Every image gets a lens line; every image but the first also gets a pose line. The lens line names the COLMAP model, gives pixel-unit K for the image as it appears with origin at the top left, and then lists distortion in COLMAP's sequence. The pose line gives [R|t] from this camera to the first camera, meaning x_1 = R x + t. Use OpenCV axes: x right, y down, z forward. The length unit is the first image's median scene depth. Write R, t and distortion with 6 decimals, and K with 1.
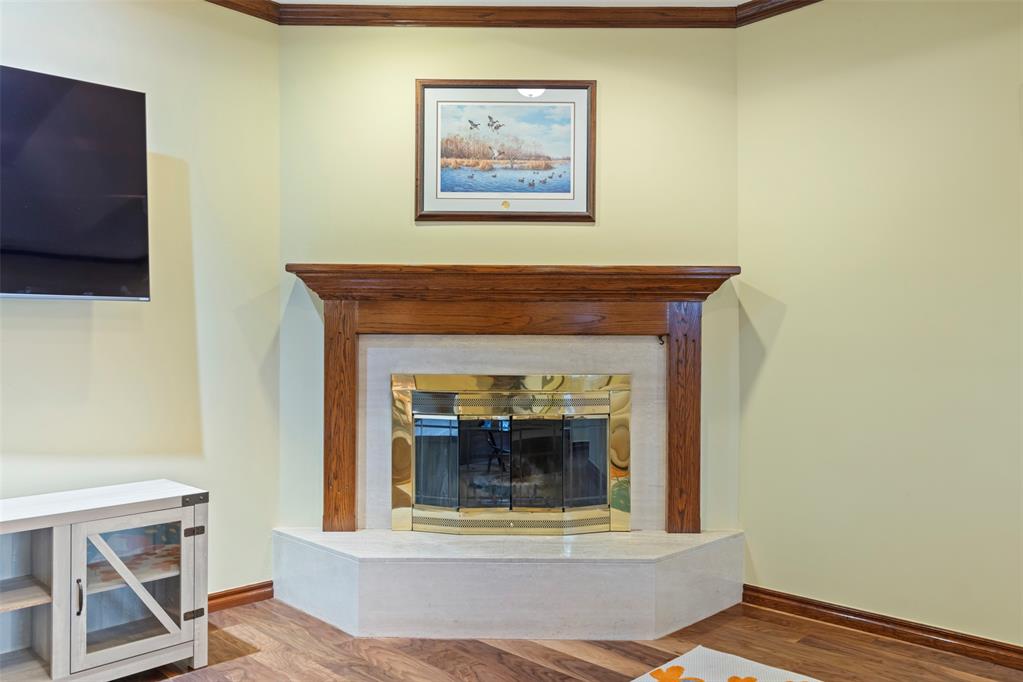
lens RADIAL K [[782.9, 0, 517.4], [0, 782.9, 342.7], [0, 0, 1]] dist [0.011396, -0.001530]
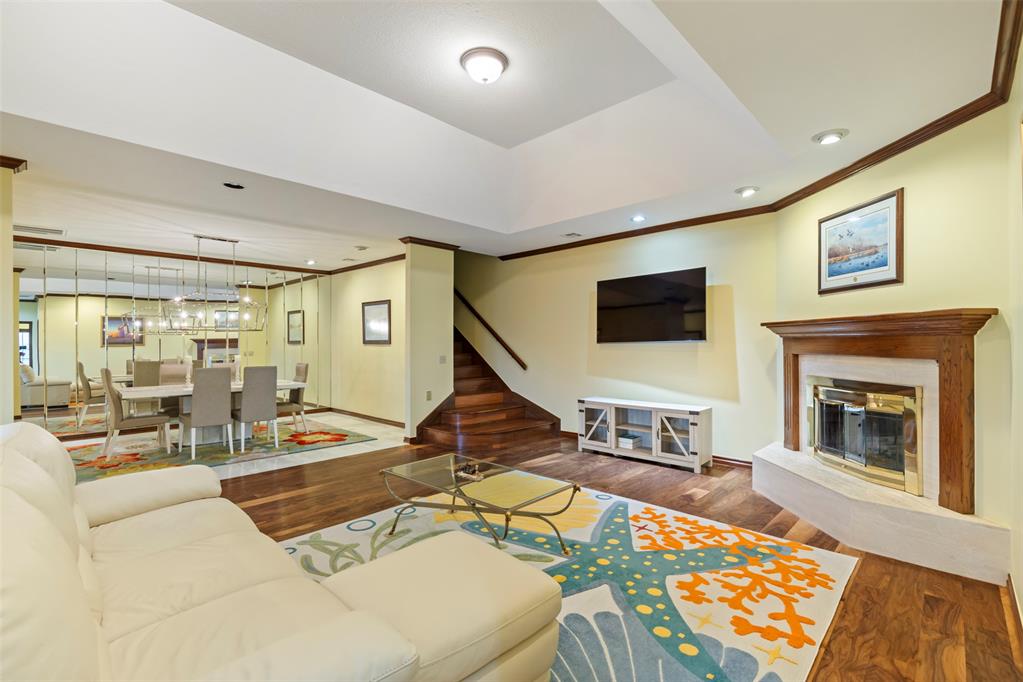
lens RADIAL K [[462.7, 0, 514.7], [0, 462.7, 342.1], [0, 0, 1]] dist [0.008267, 0.000599]
pose [[0.026680, -0.004505, -0.999634, 0.969097], [0.009469, 0.999946, -0.004254, -0.043934], [0.999599, -0.009352, 0.026721, 0.238620]]
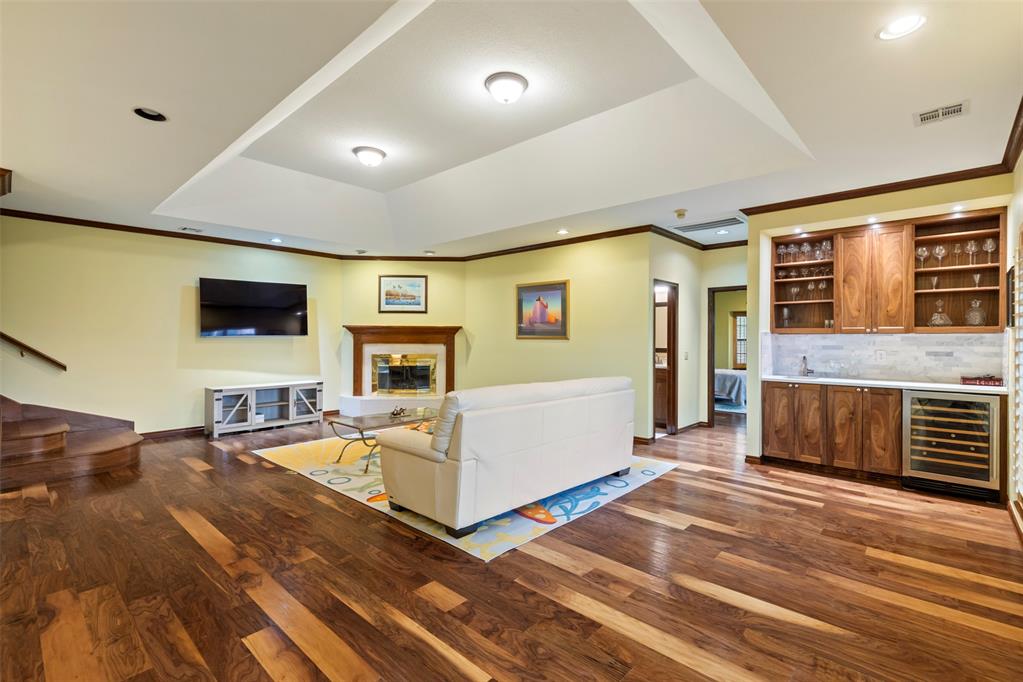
lens RADIAL K [[462.7, 0, 516.6], [0, 462.7, 337.2], [0, 0, 1]] dist [0.008267, 0.000599]
pose [[0.999027, 0.000759, 0.044106, 0.427929], [-0.000980, 0.999987, 0.004973, -0.052189], [-0.044102, -0.005012, 0.999014, -1.223491]]
